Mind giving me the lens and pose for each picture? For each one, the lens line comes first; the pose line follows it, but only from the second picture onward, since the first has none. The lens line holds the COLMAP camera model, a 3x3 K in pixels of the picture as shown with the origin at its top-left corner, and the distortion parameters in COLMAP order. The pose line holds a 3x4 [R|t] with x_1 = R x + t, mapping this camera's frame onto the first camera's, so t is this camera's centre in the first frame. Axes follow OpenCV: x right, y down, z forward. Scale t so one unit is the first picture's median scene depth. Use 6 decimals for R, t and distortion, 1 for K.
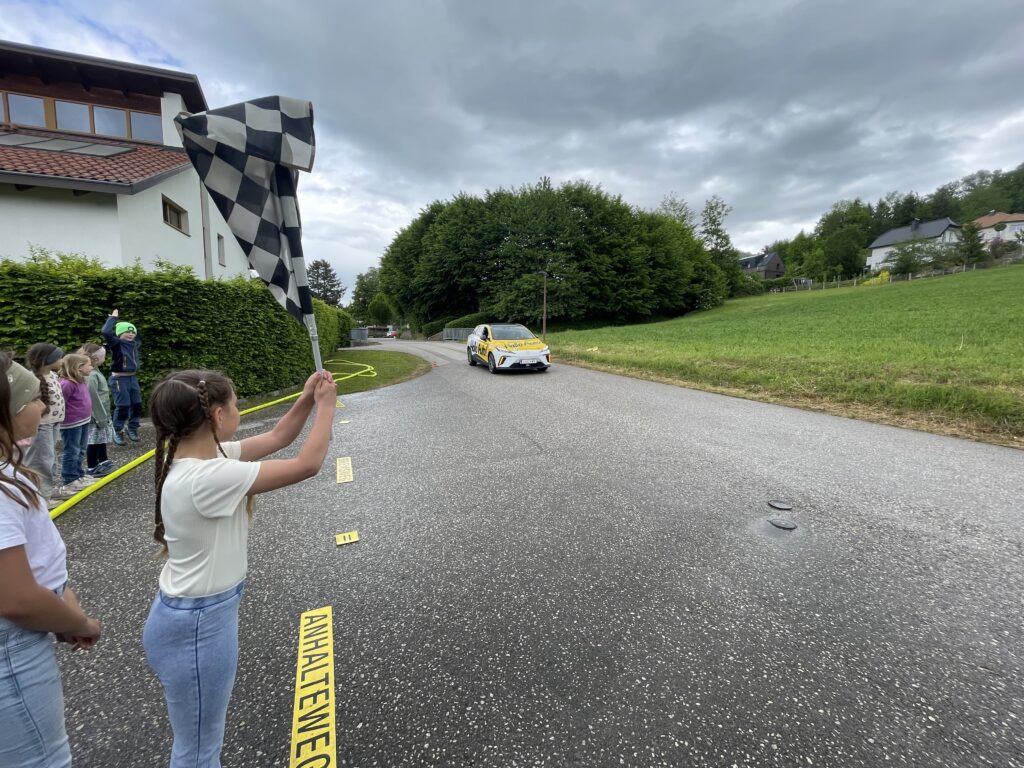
lens RADIAL K [[414.9, 0, 507.3], [0, 414.9, 384.2], [0, 0, 1]] dist [-0.002241, 0.000355]
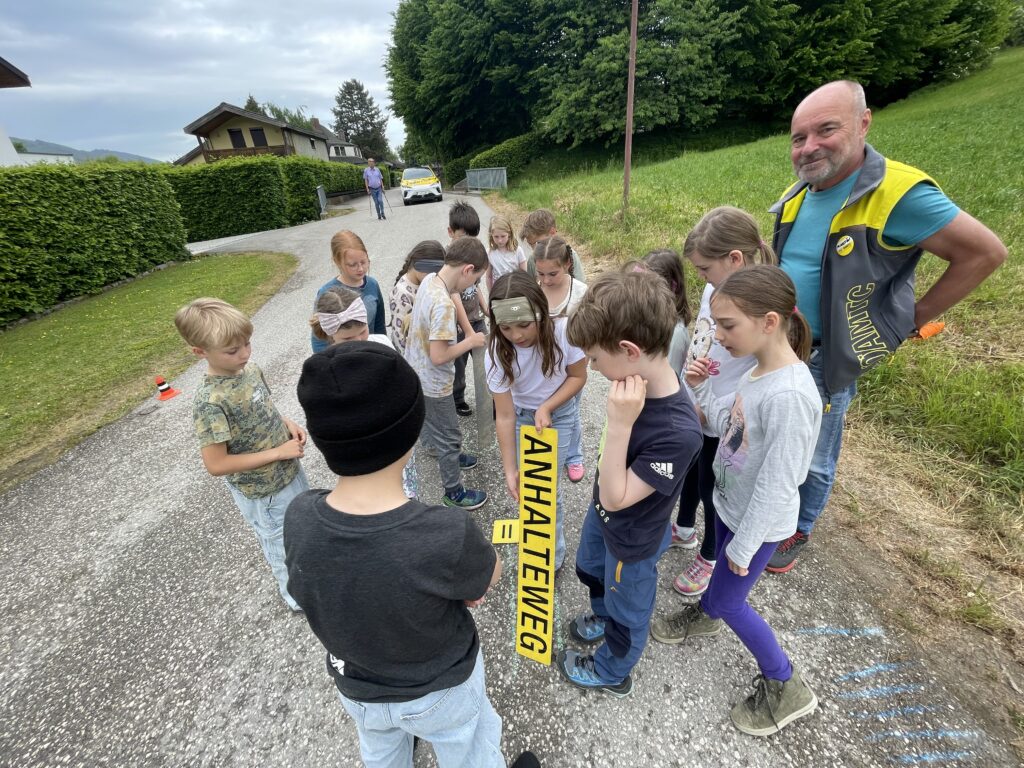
lens RADIAL K [[414.9, 0, 507.3], [0, 414.9, 384.2], [0, 0, 1]] dist [-0.002241, 0.000355]
pose [[0.977701, 0.010938, -0.209717, 0.039229], [0.065936, 0.932151, 0.356015, -0.057146], [0.199382, -0.361904, 0.910644, 0.360128]]
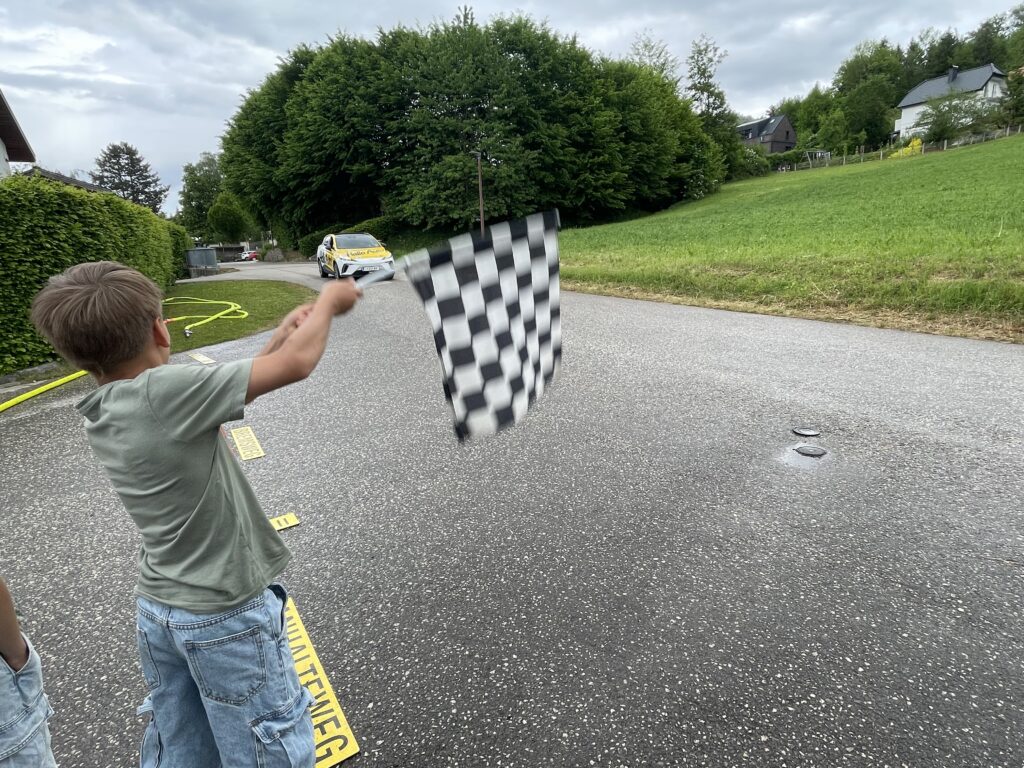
lens RADIAL K [[585.8, 0, 512.0], [0, 585.8, 384.0], [0, 0, 1]] dist [-0.018979, 0.012987]
pose [[0.988159, -0.080456, 0.130643, -0.007241], [0.065088, 0.990888, 0.117920, 0.001635], [-0.138940, -0.108021, 0.984392, -0.006818]]
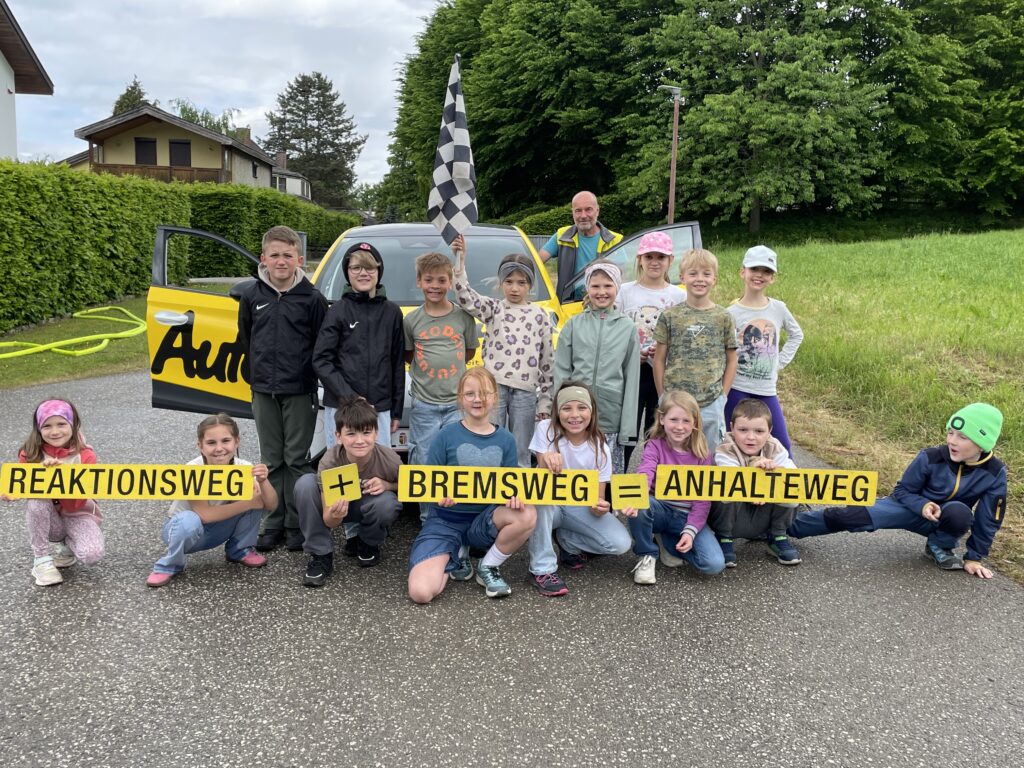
lens RADIAL K [[989.8, 0, 520.5], [0, 989.8, 382.1], [0, 0, 1]] dist [0.094695, -0.134919]
pose [[0.968578, 0.048129, -0.244010, 0.110851], [-0.044447, 0.998800, 0.020579, -0.010383], [0.244707, -0.009087, 0.969554, 0.056426]]
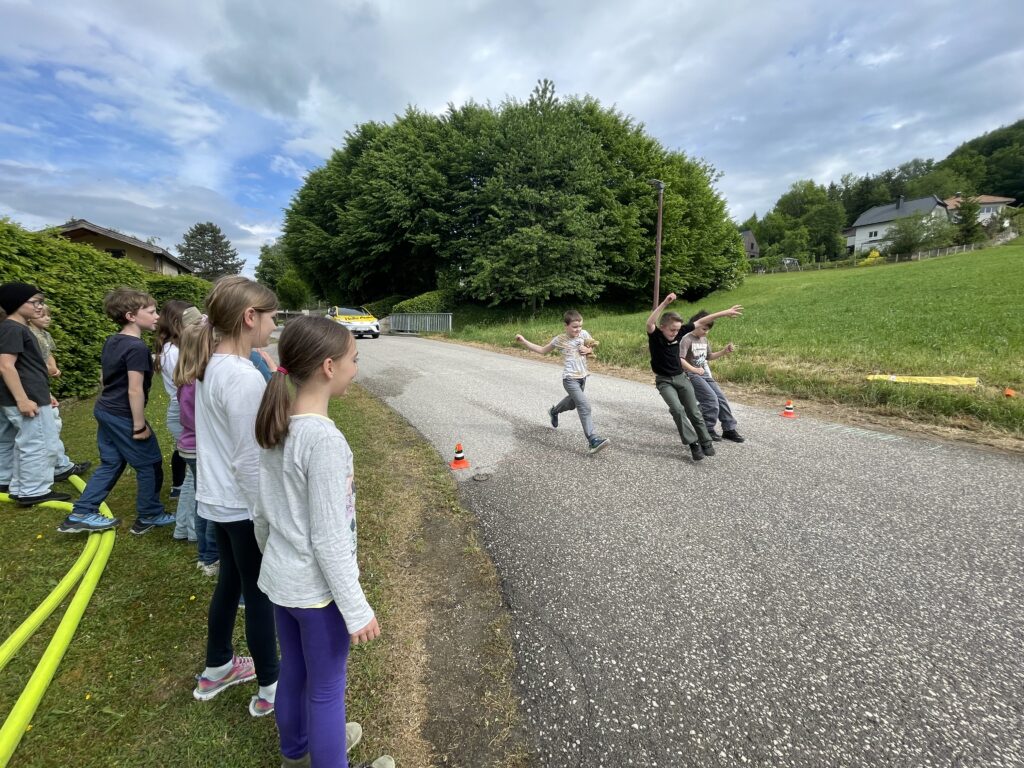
lens RADIAL K [[445.3, 0, 512.0], [0, 445.3, 384.0], [0, 0, 1]] dist [-0.009443, 0.000074]
pose [[0.988650, -0.023603, 0.148374, -0.079539], [0.020347, 0.999518, 0.023426, -0.042950], [-0.148855, -0.020141, 0.988654, 0.330413]]
